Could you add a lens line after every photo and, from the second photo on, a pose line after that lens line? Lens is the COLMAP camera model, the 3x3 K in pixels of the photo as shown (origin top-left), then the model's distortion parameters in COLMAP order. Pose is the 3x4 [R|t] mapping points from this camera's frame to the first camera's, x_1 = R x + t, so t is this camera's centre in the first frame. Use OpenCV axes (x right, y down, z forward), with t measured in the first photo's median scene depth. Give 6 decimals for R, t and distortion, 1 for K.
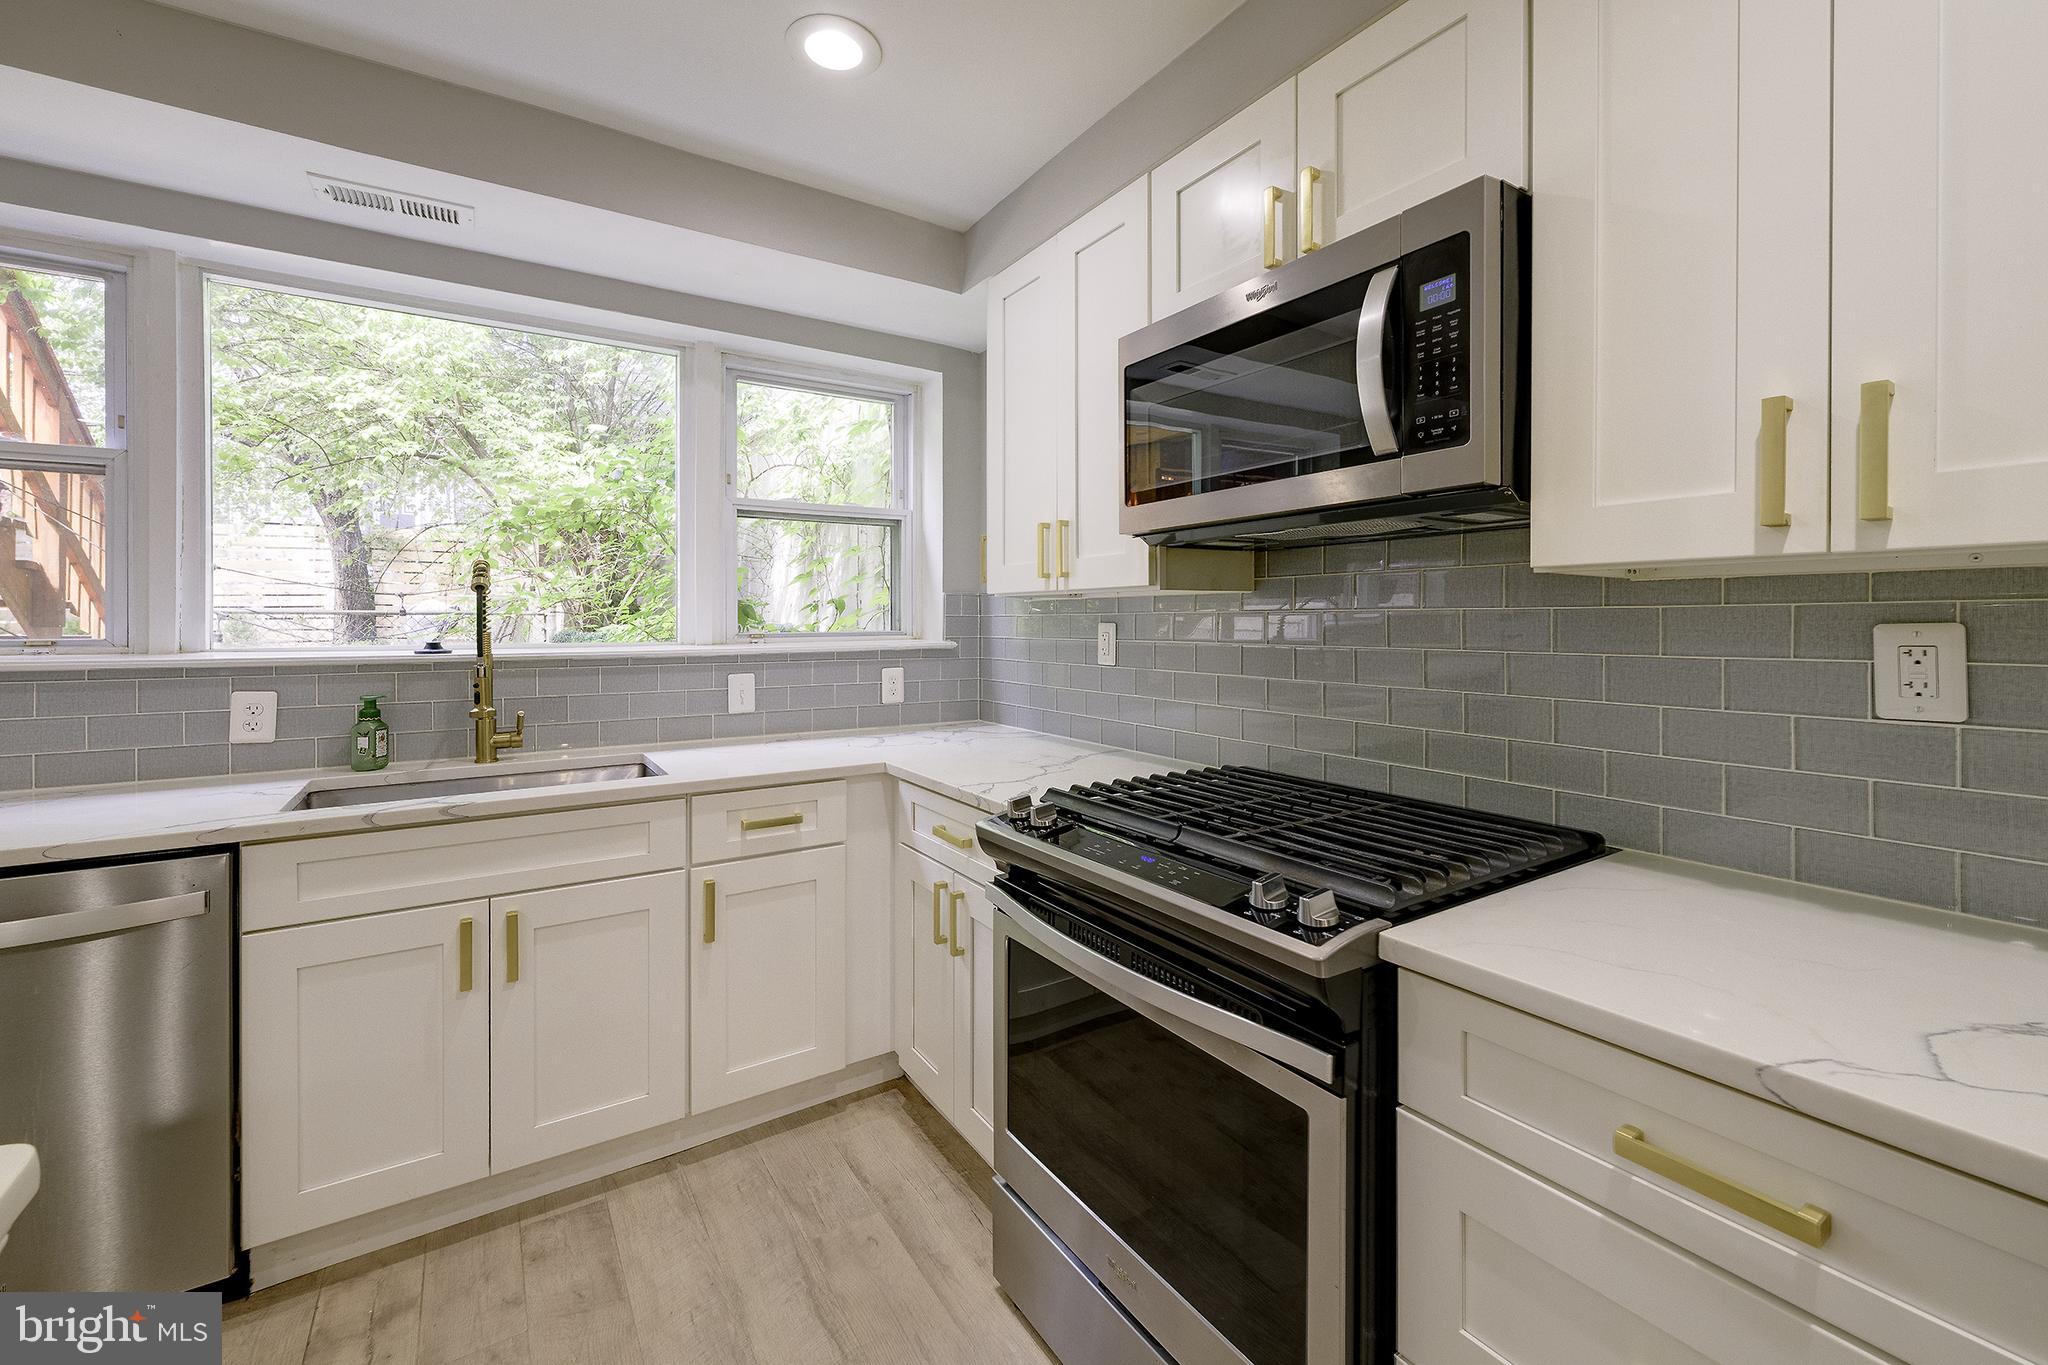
lens RADIAL K [[837.7, 0, 1014.8], [0, 837.7, 620.7], [0, 0, 1]] dist [0.000052, -0.000027]
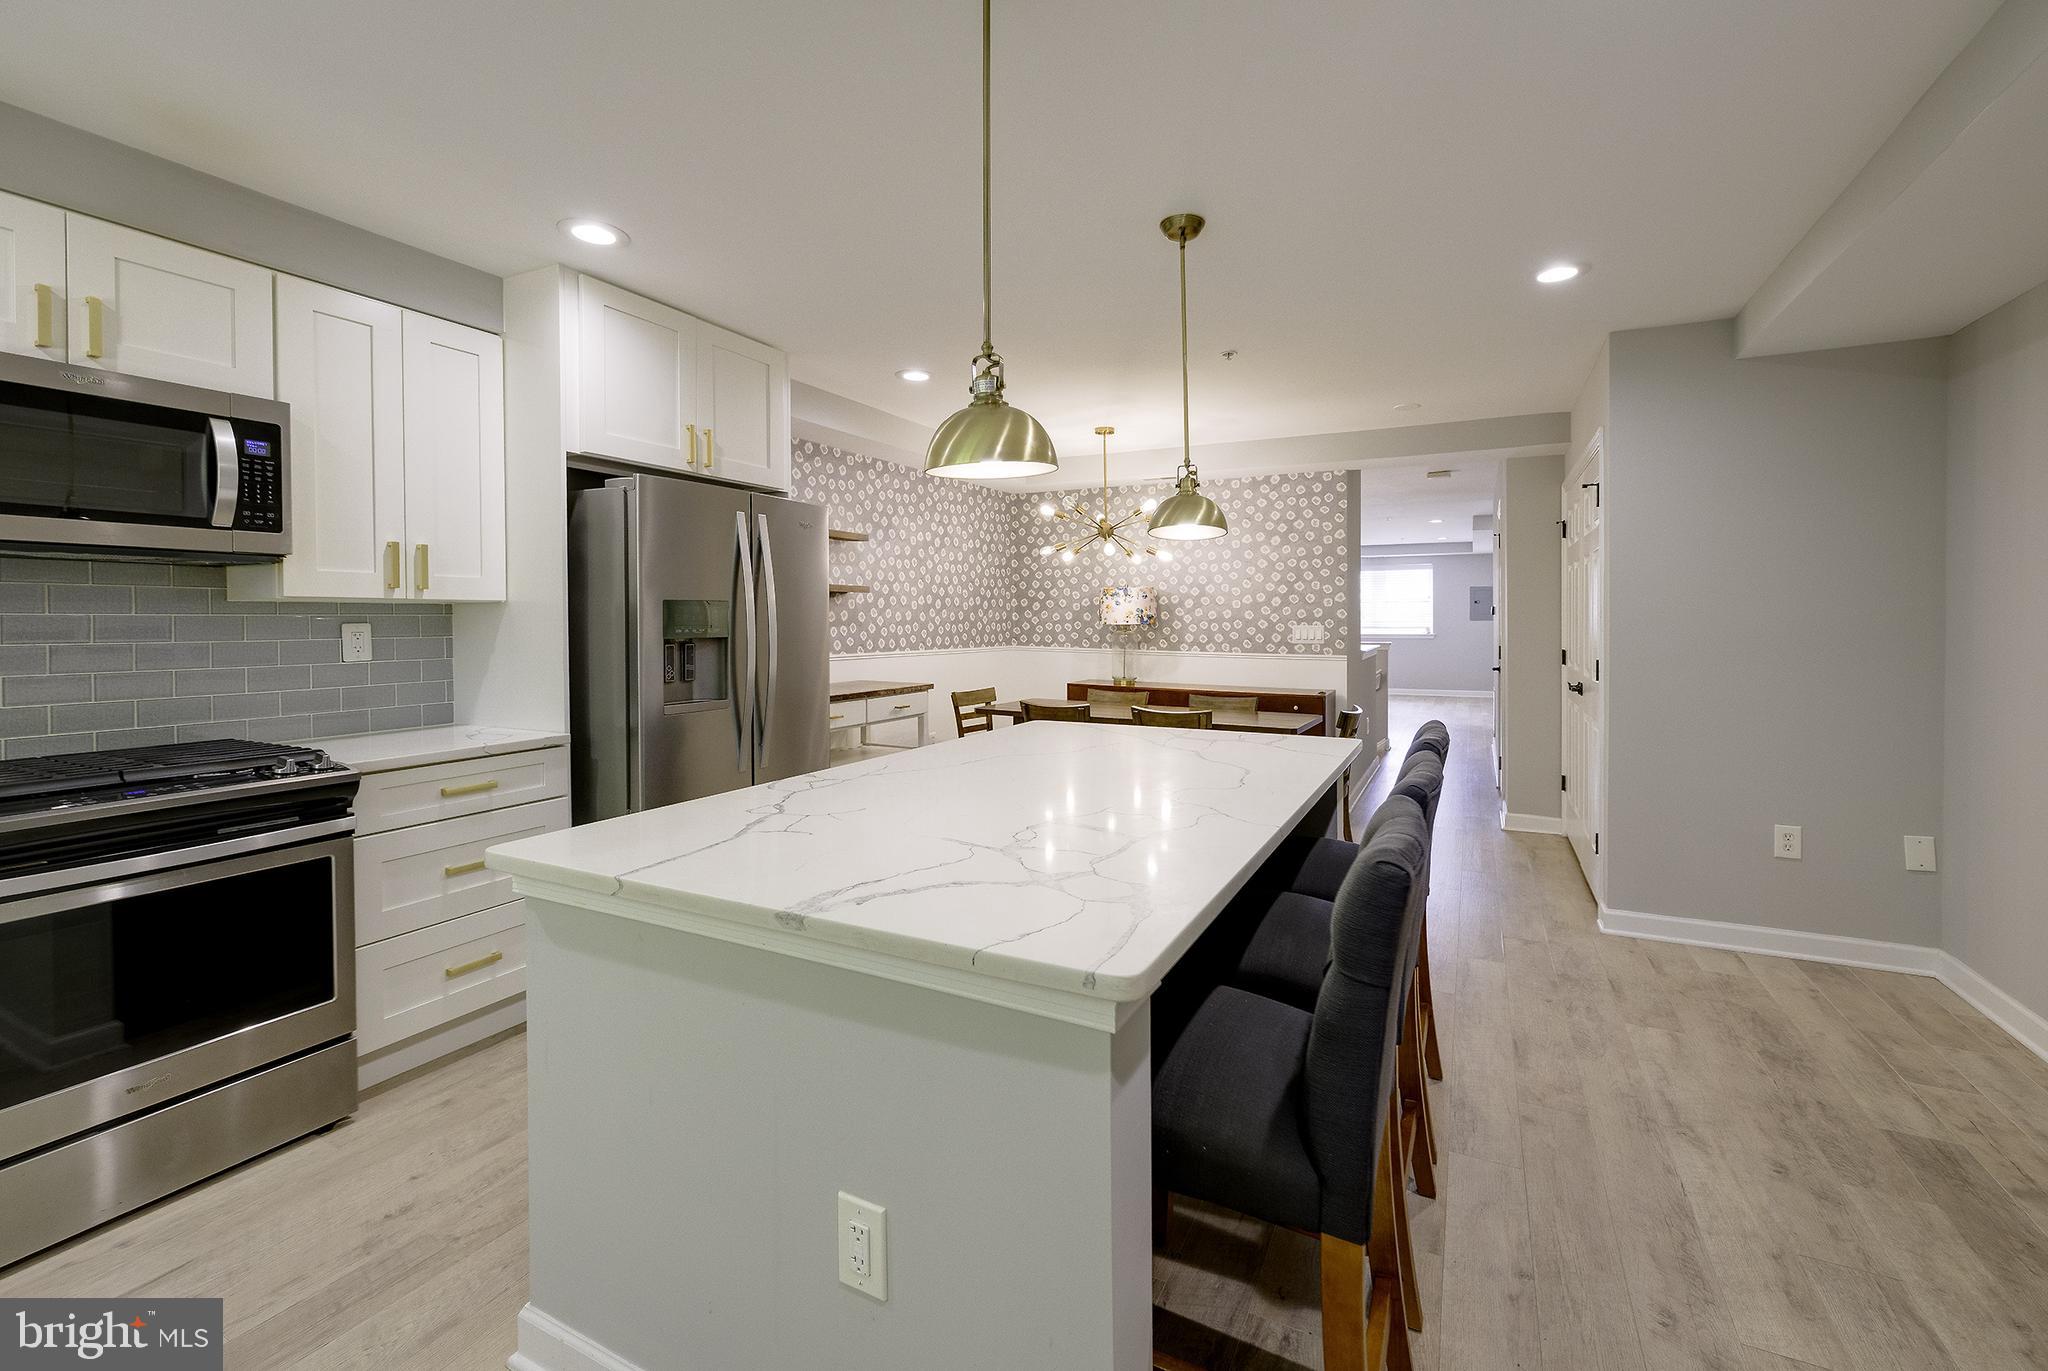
lens RADIAL K [[843.2, 0, 1056.9], [0, 843.2, 636.0], [0, 0, 1]] dist [-0.000213, 0.000084]
pose [[-0.509933, -0.012072, 0.860129, -1.169558], [0.005929, 0.999828, 0.017548, 0.004389], [-0.860193, 0.014049, -0.509774, 0.243612]]
